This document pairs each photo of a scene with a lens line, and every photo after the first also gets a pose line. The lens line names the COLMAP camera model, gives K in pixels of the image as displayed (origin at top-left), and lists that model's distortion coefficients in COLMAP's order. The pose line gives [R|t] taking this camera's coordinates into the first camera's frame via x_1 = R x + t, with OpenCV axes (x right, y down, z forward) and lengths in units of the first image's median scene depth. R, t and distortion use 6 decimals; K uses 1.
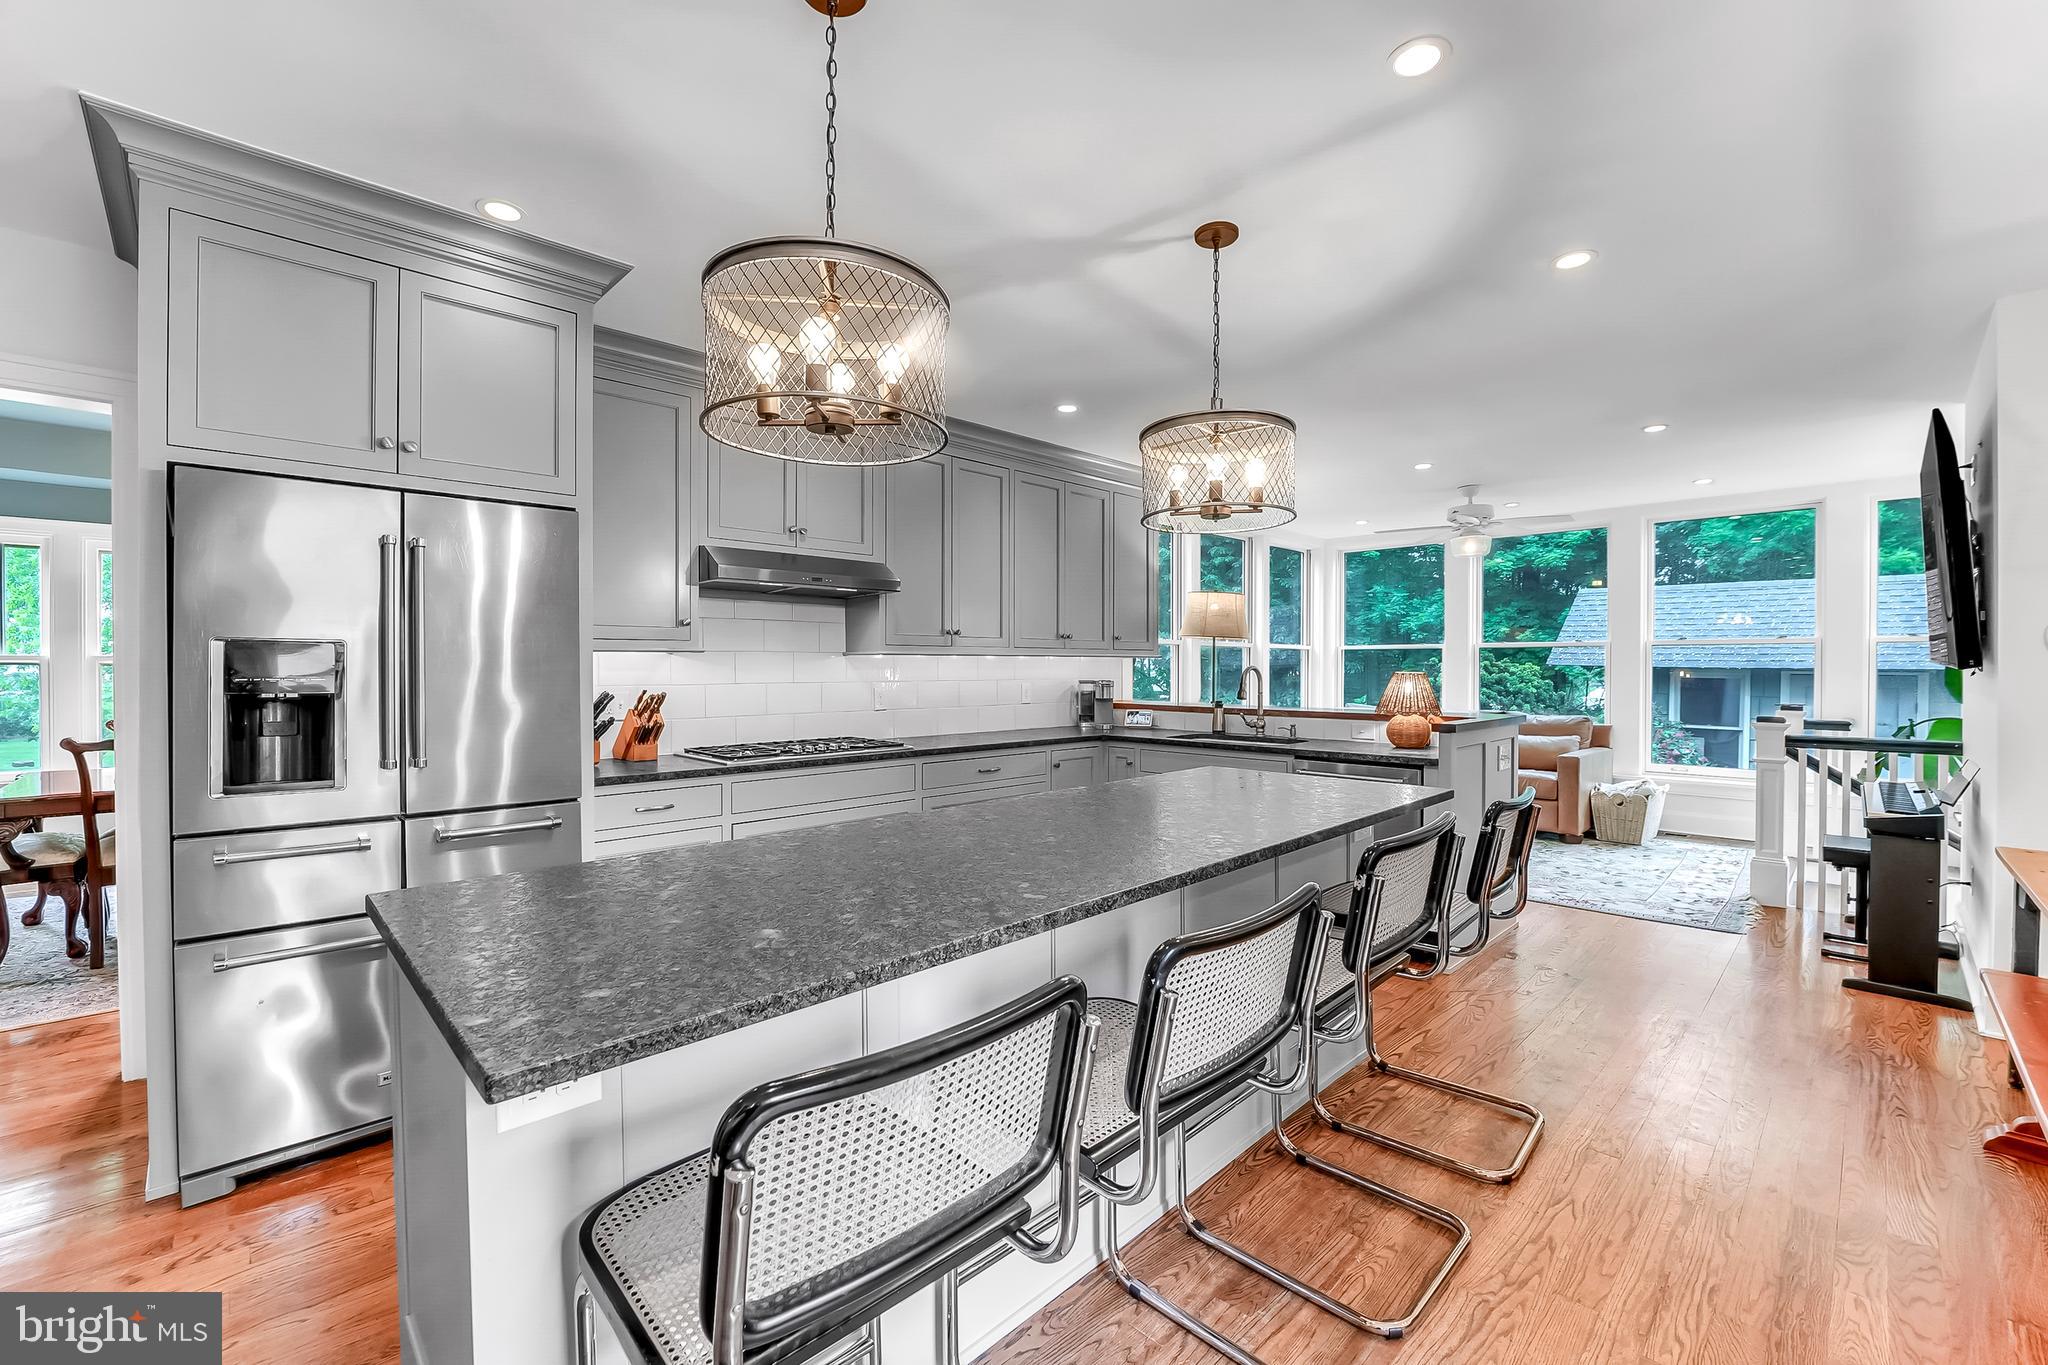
lens RADIAL K [[843.9, 0, 1024.0], [0, 843.9, 682.5], [0, 0, 1]] dist [-0.017534, 0.000157]
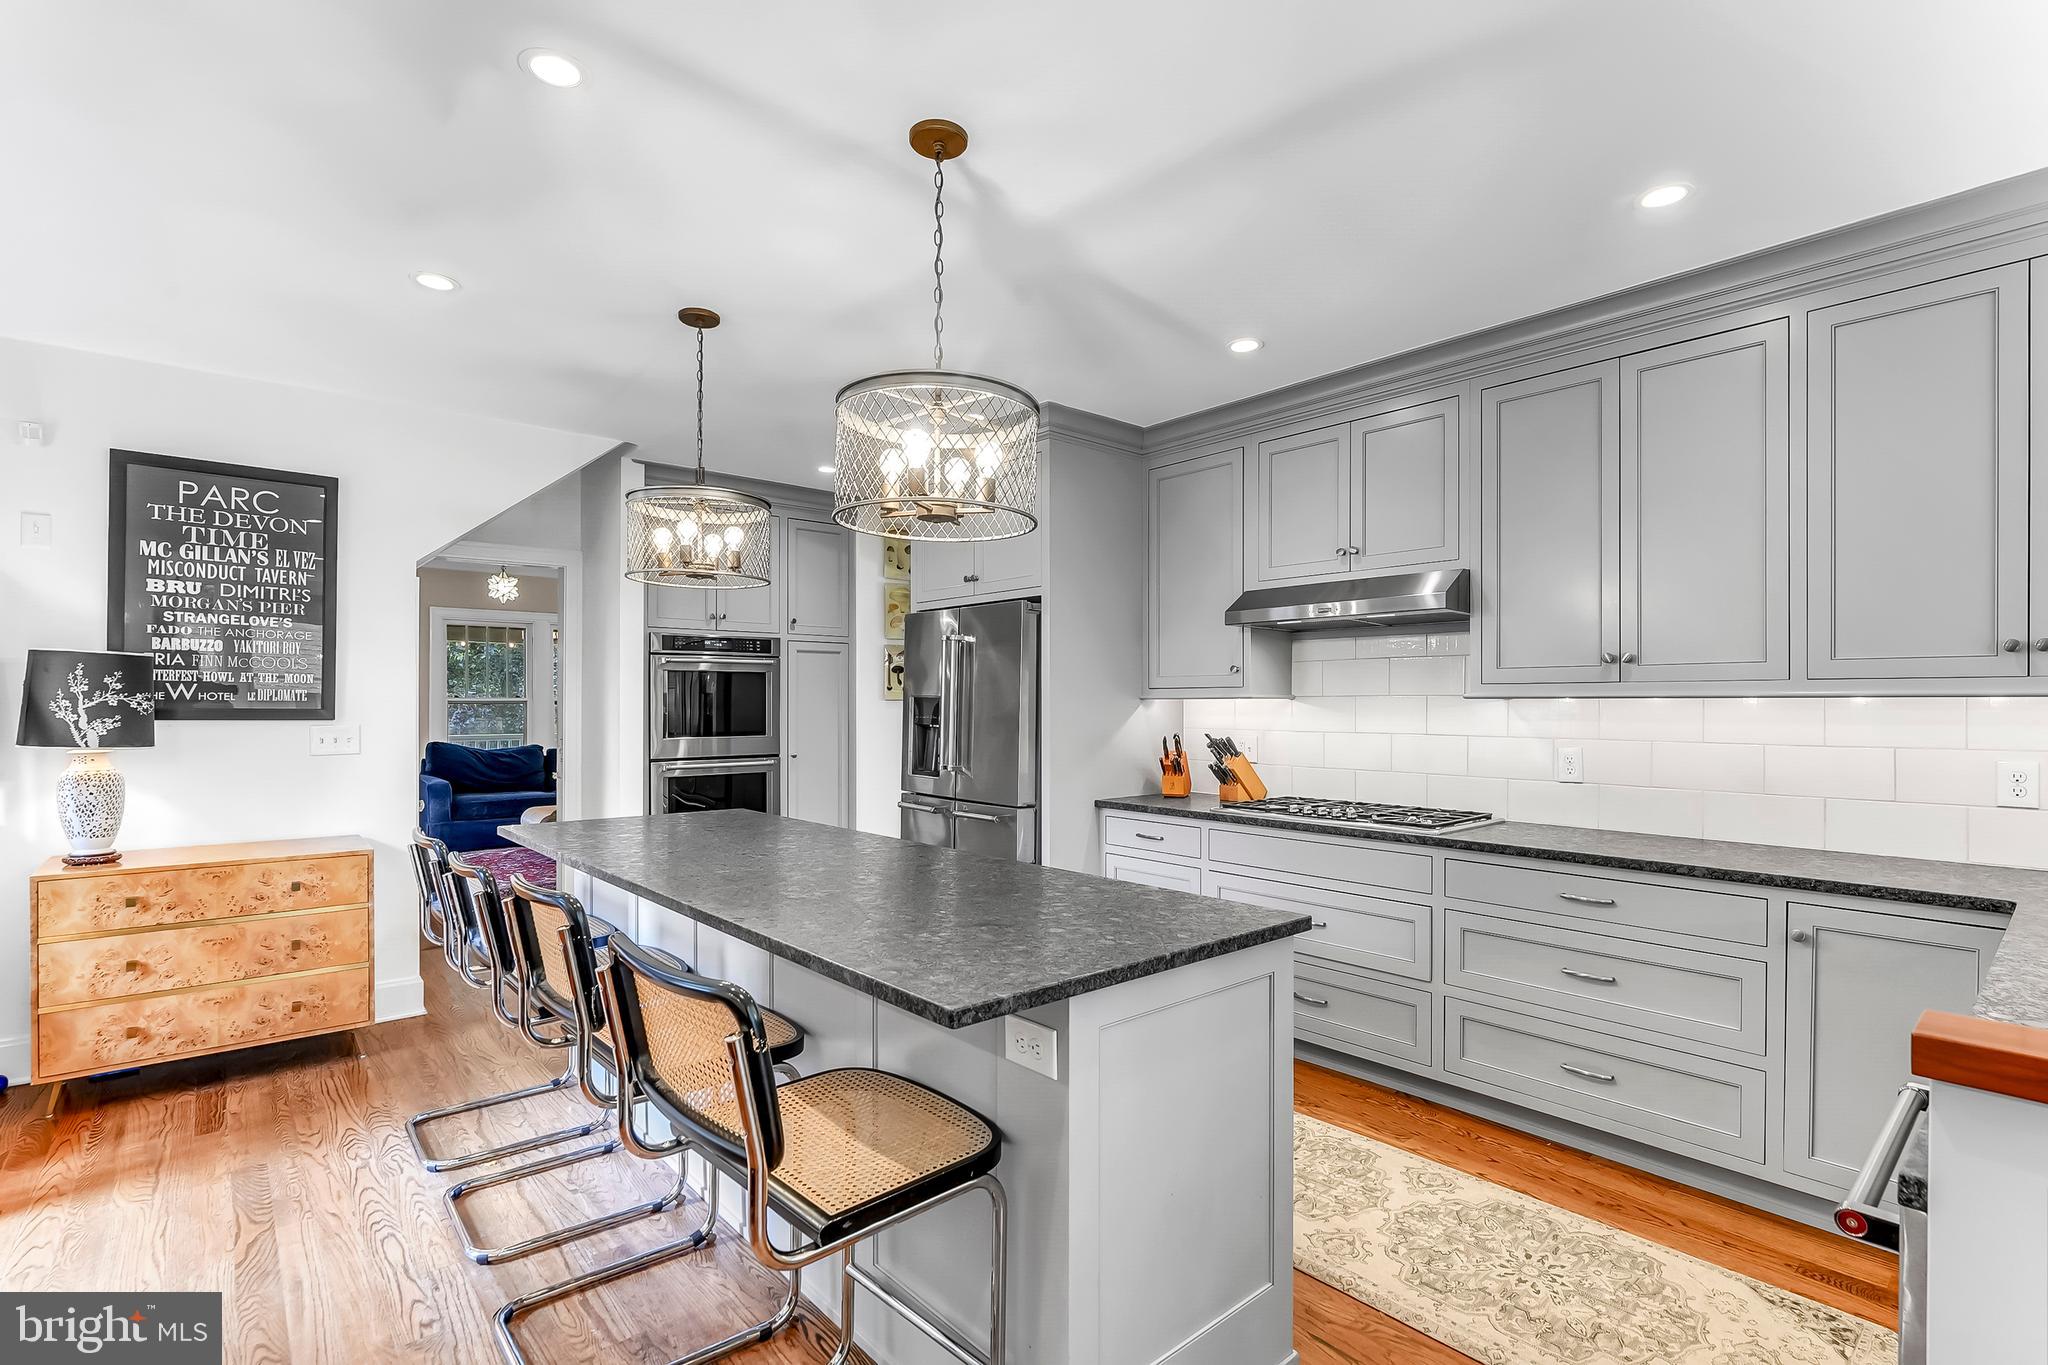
lens RADIAL K [[947.3, 0, 1020.1], [0, 947.3, 709.5], [0, 0, 1]] dist [-0.000934, -0.000196]
pose [[-0.057138, 0.005238, -0.998353, 0.733984], [-0.022919, 0.999716, 0.006557, -0.023300], [0.998103, 0.023256, -0.057001, 0.777046]]
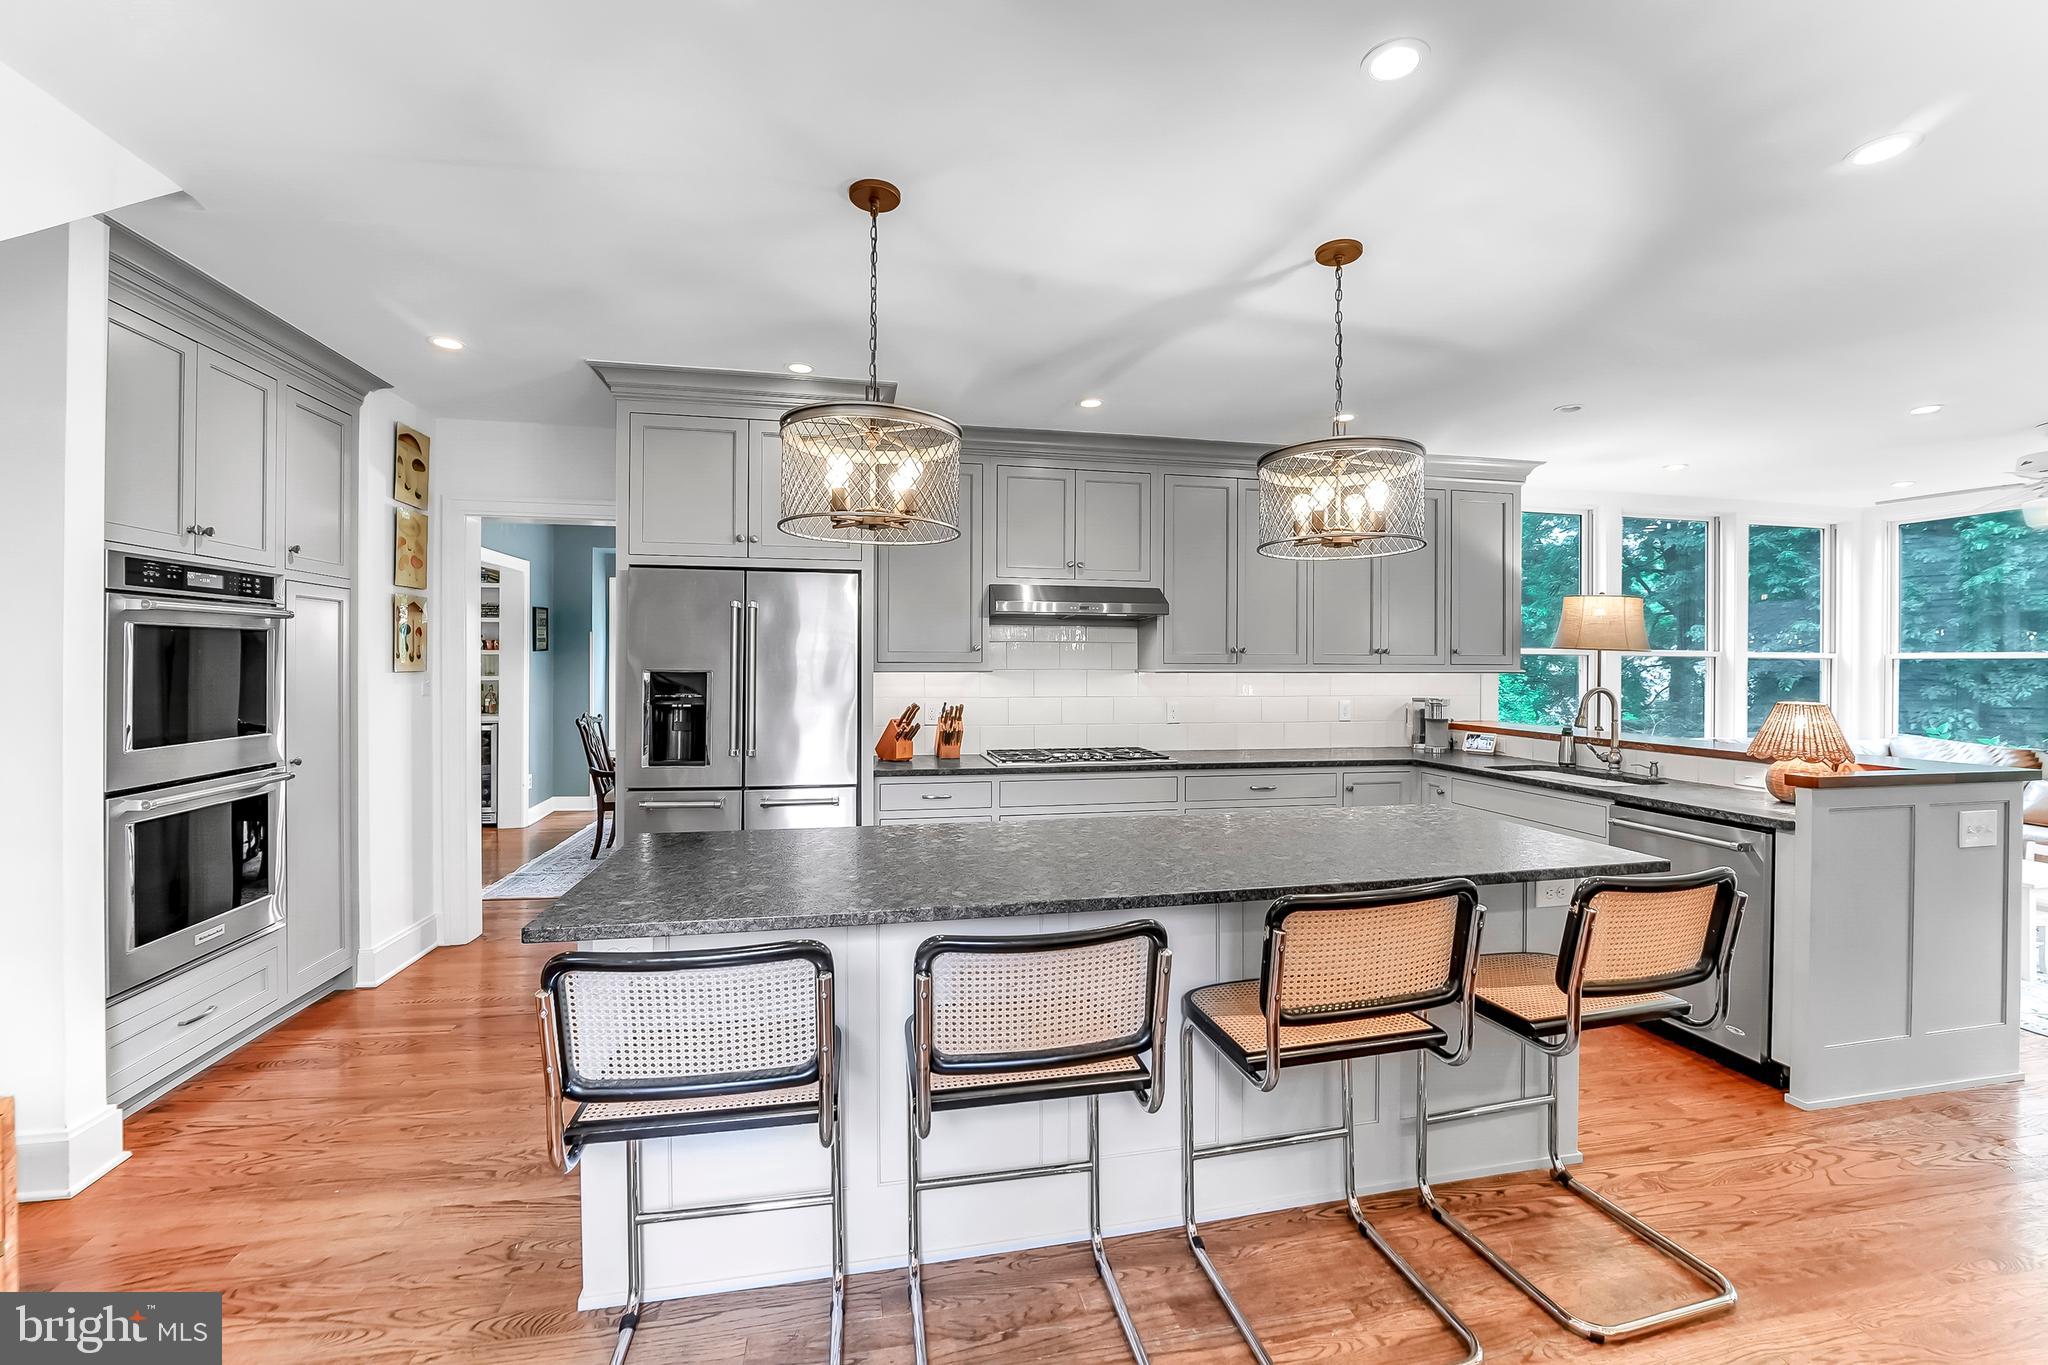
lens RADIAL K [[844.1, 0, 1025.2], [0, 844.1, 678.5], [0, 0, 1]] dist [-0.016885, 0.000120]
pose [[0.843187, 0.012818, -0.537468, 0.307881], [-0.014576, 0.999893, 0.000978, -0.027744], [0.537423, 0.007010, 0.843284, -0.000319]]
